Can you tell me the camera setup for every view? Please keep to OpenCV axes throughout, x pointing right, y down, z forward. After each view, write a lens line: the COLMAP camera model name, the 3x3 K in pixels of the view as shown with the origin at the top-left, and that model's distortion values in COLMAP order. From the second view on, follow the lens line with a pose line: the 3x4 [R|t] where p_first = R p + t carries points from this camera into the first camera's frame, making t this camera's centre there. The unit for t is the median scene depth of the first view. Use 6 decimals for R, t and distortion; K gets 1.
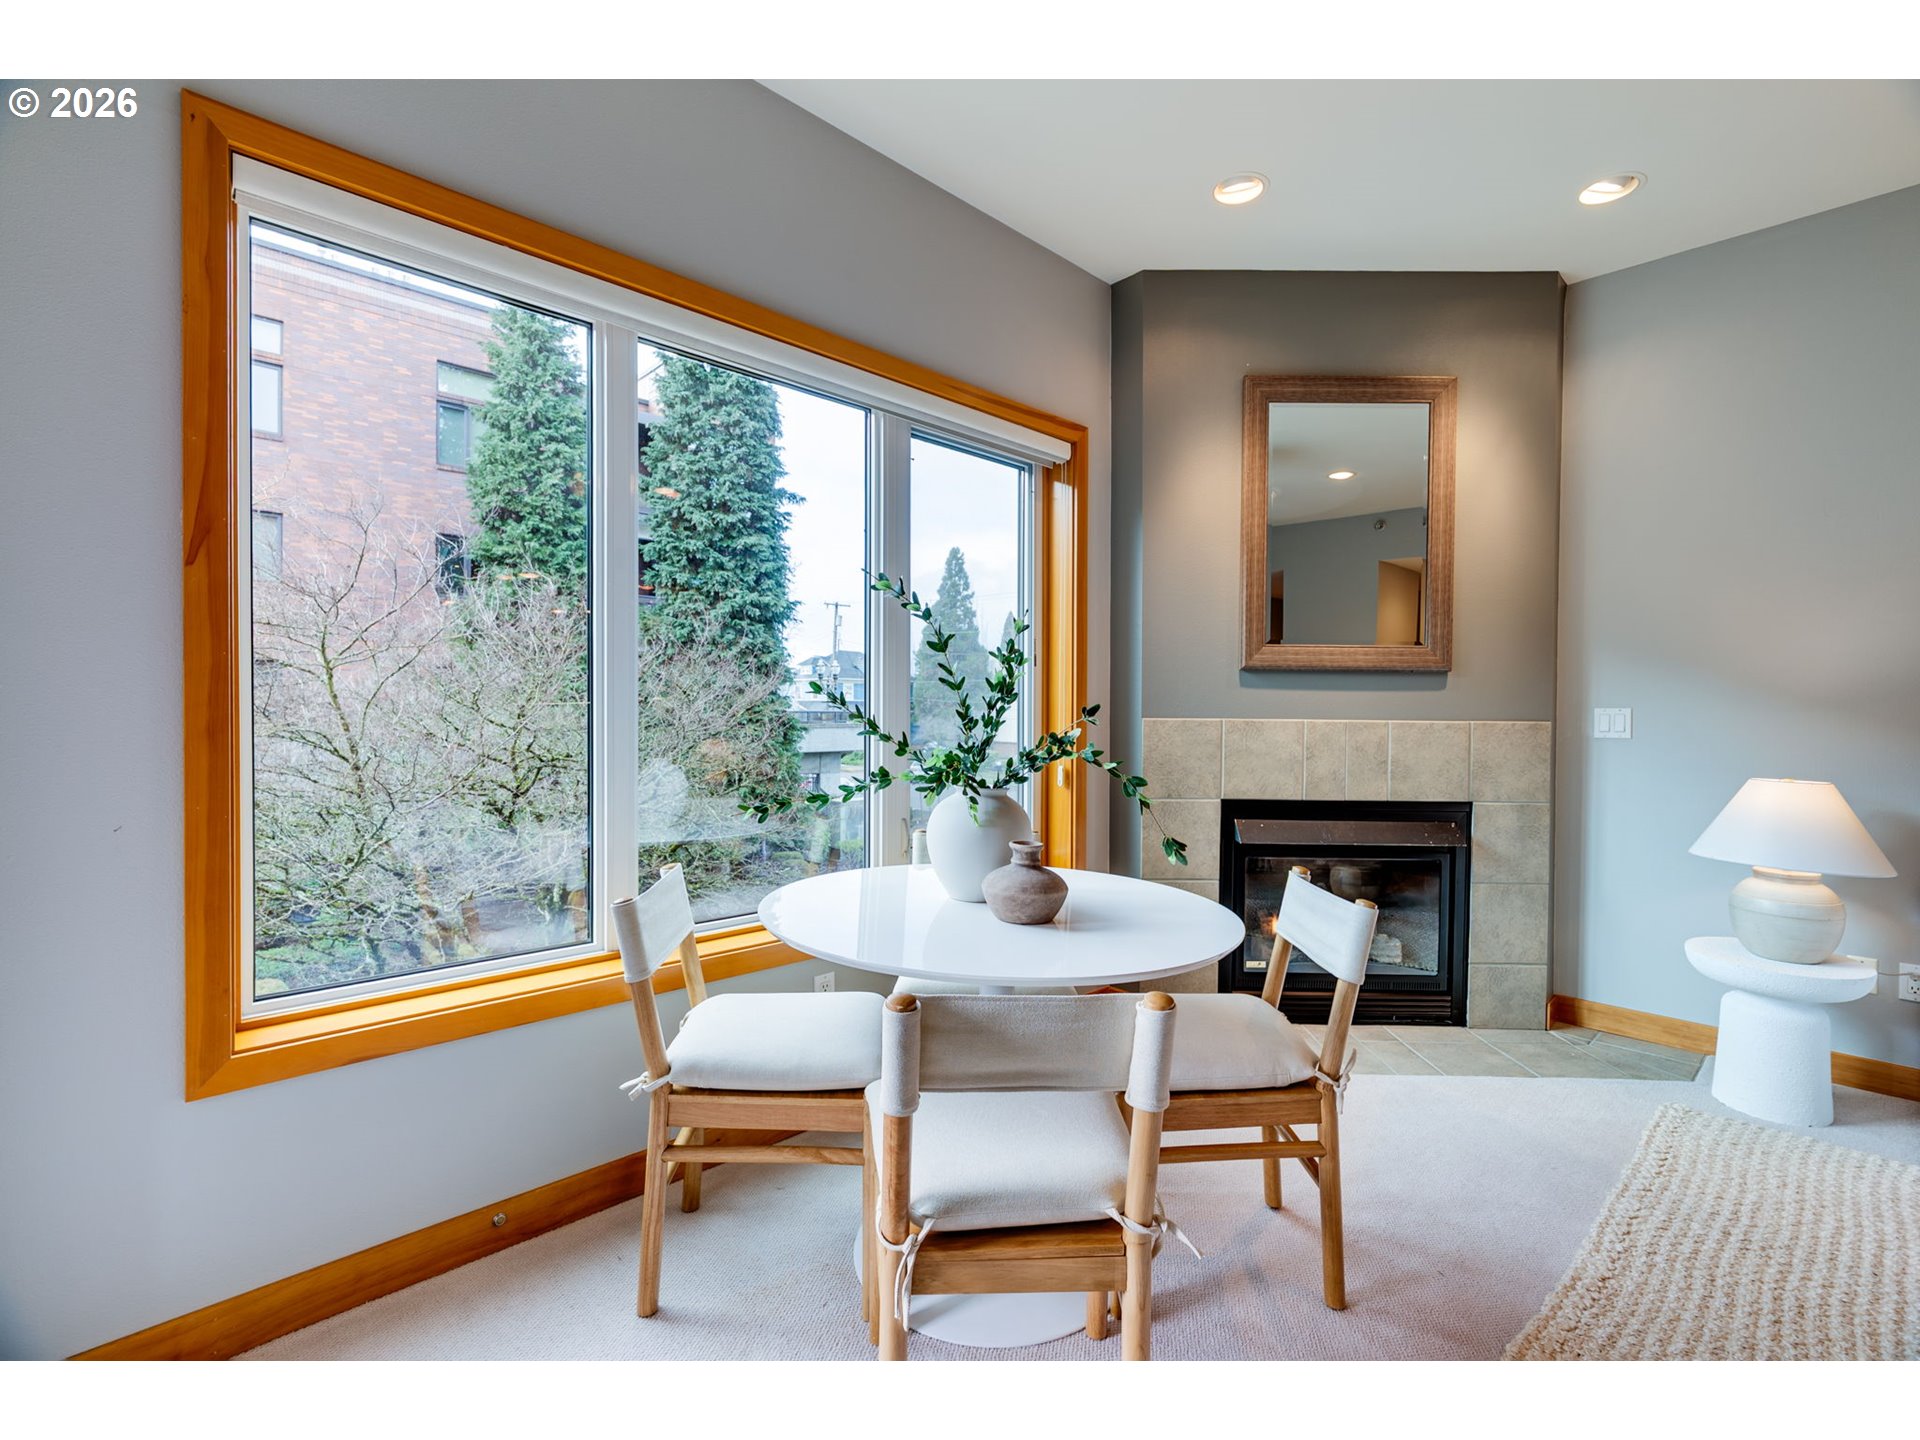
lens RADIAL K [[863.8, 0, 953.1], [0, 863.8, 713.8], [0, 0, 1]] dist [-0.004275, 0.000188]
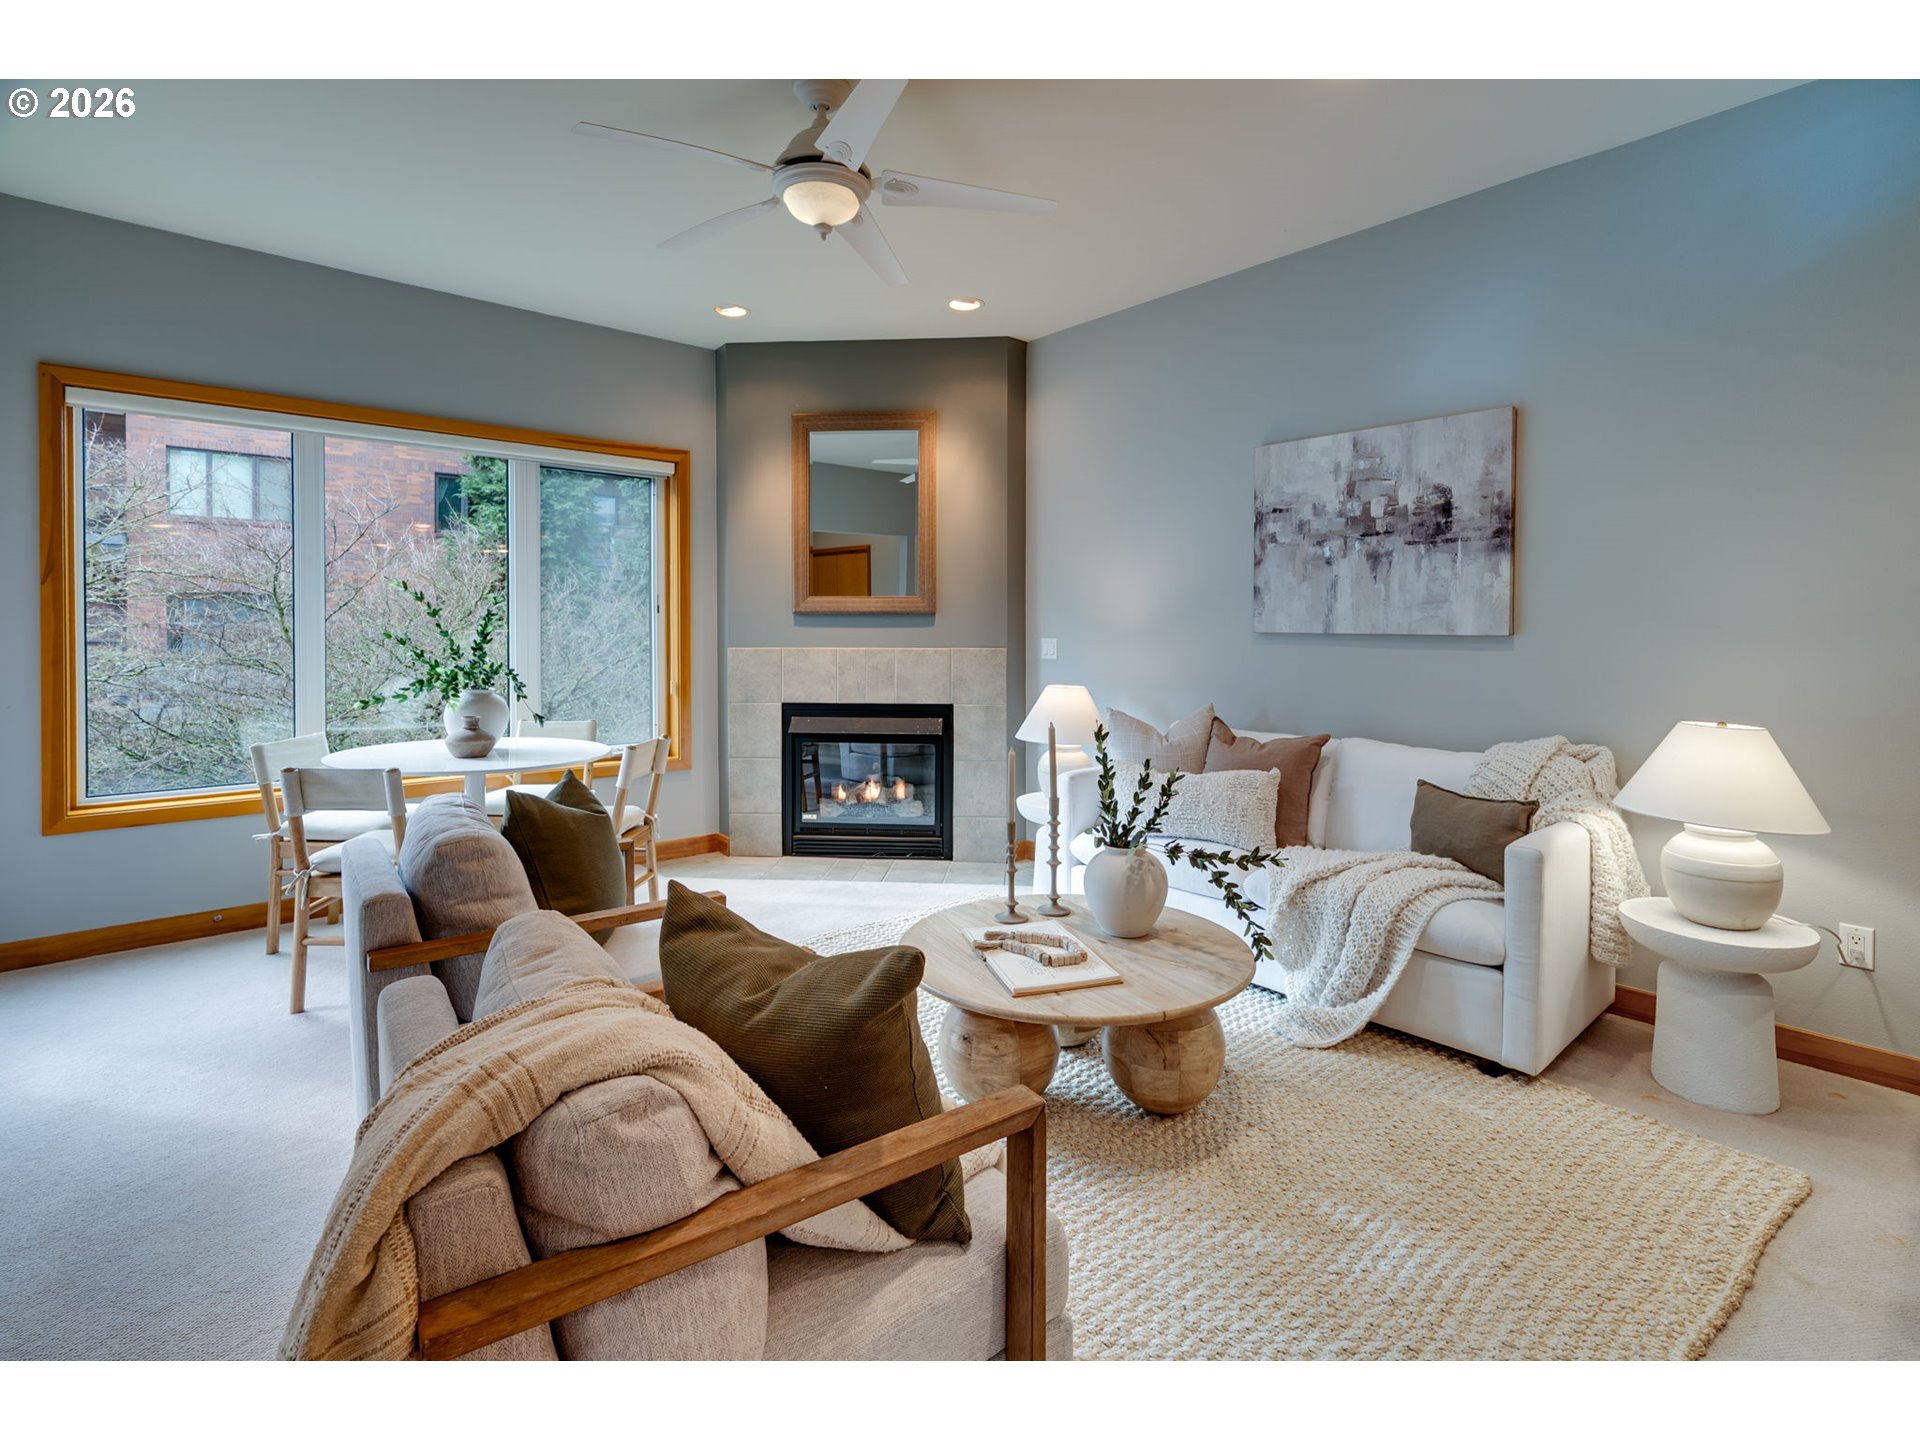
lens RADIAL K [[863.8, 0, 908.8], [0, 863.8, 632.4], [0, 0, 1]] dist [-0.004275, 0.000188]
pose [[0.998433, -0.008692, -0.055276, 0.608833], [0.008380, 0.999948, -0.005872, -0.009867], [0.055324, 0.005400, 0.998454, -0.448278]]
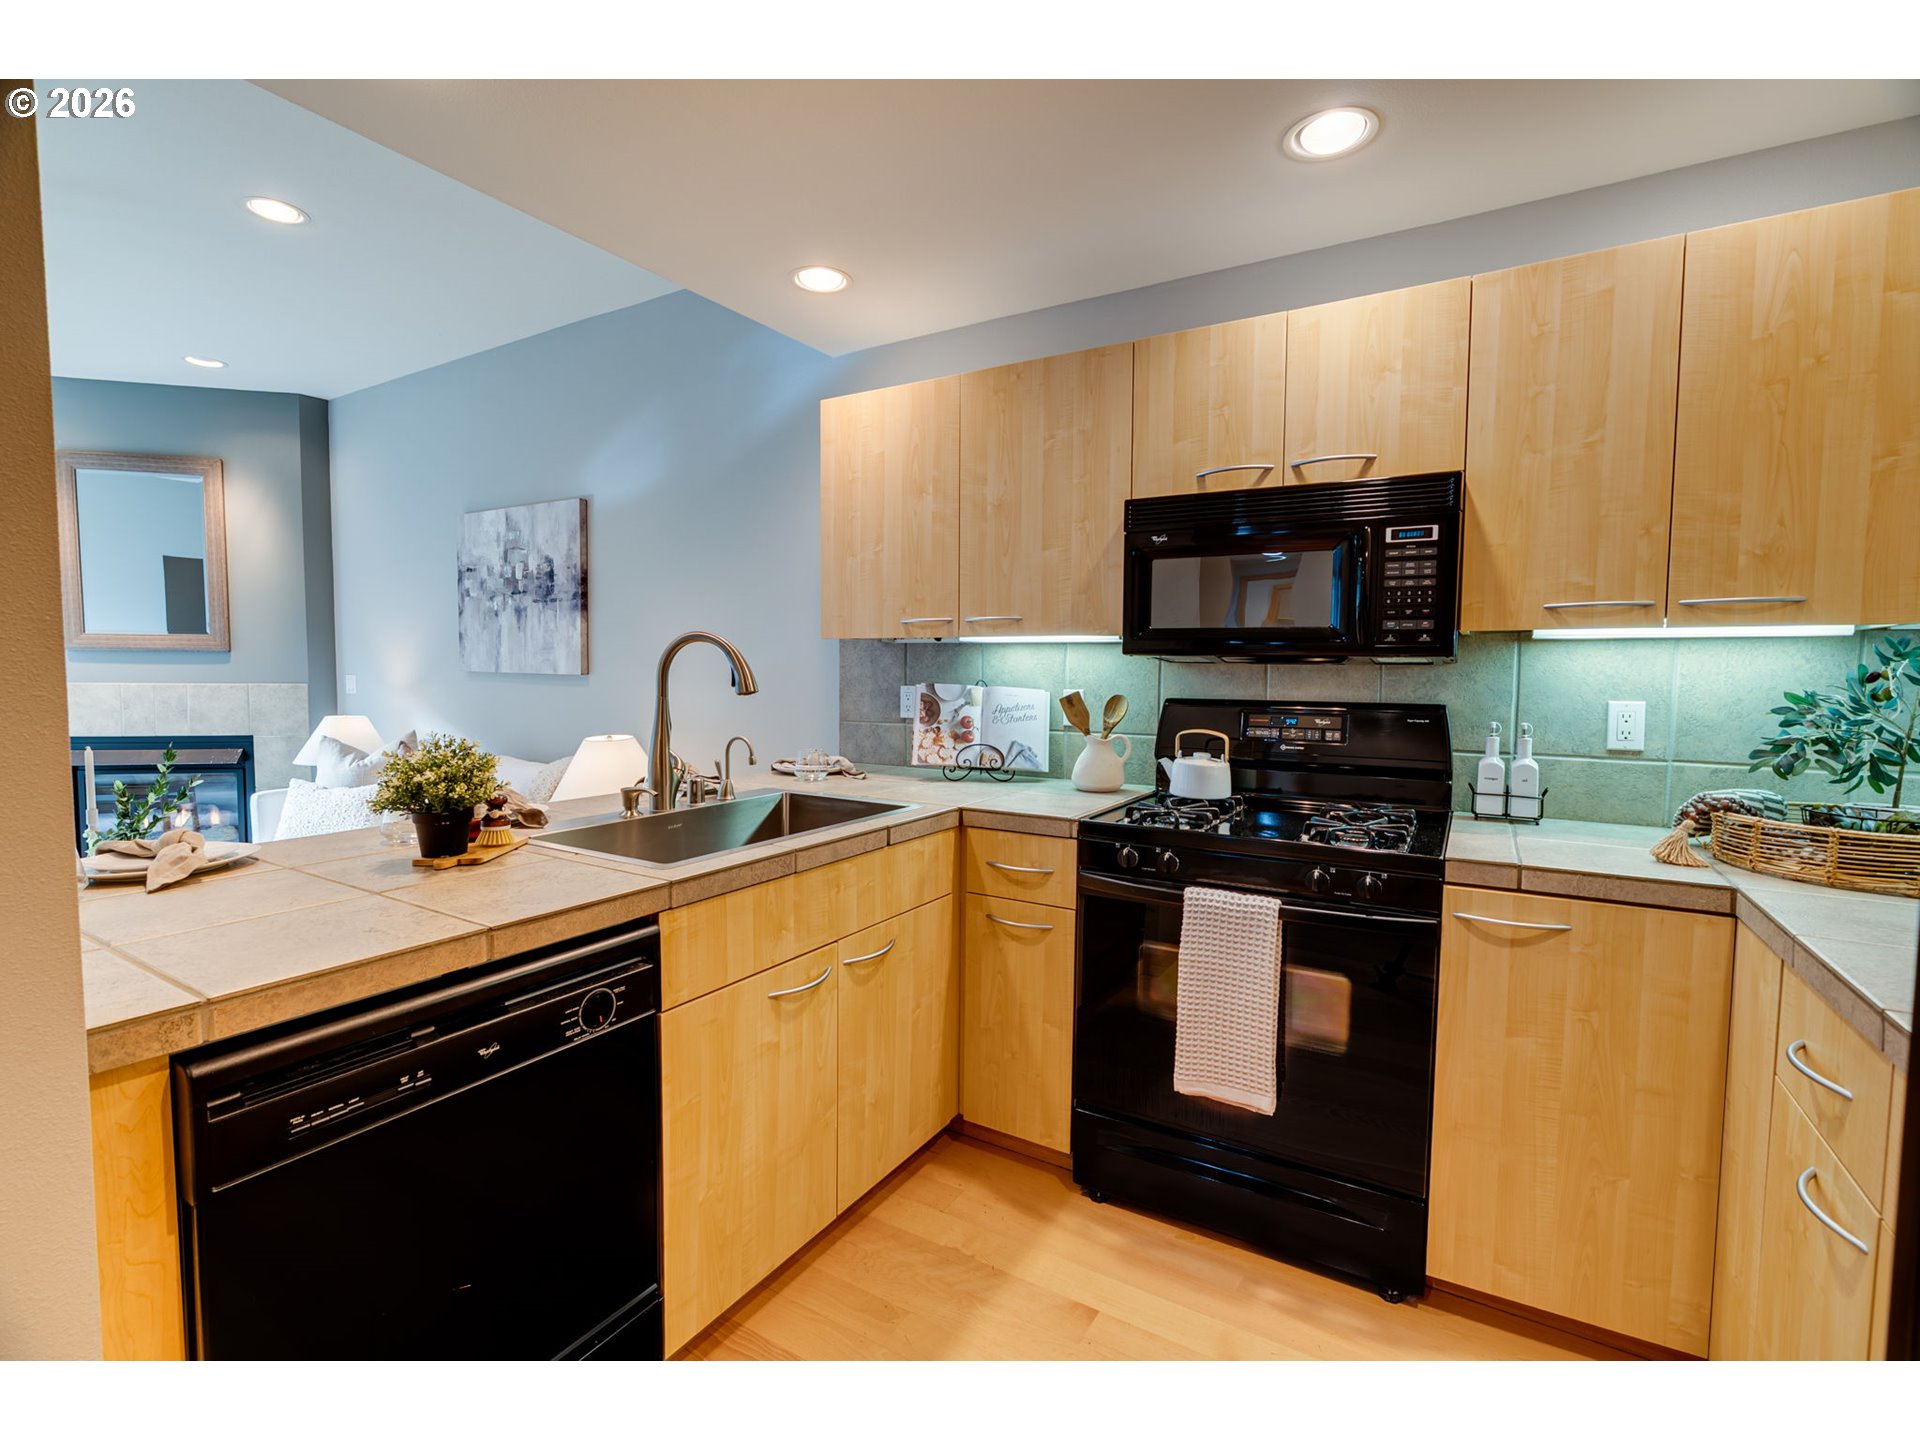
lens RADIAL K [[863.8, 0, 960.4], [0, 863.8, 719.1], [0, 0, 1]] dist [-0.004275, 0.000188]
pose [[0.970734, -0.012148, 0.239851, 1.471524], [0.000211, 0.998762, 0.049734, -0.004411], [-0.240158, -0.048228, 0.969535, -0.817163]]
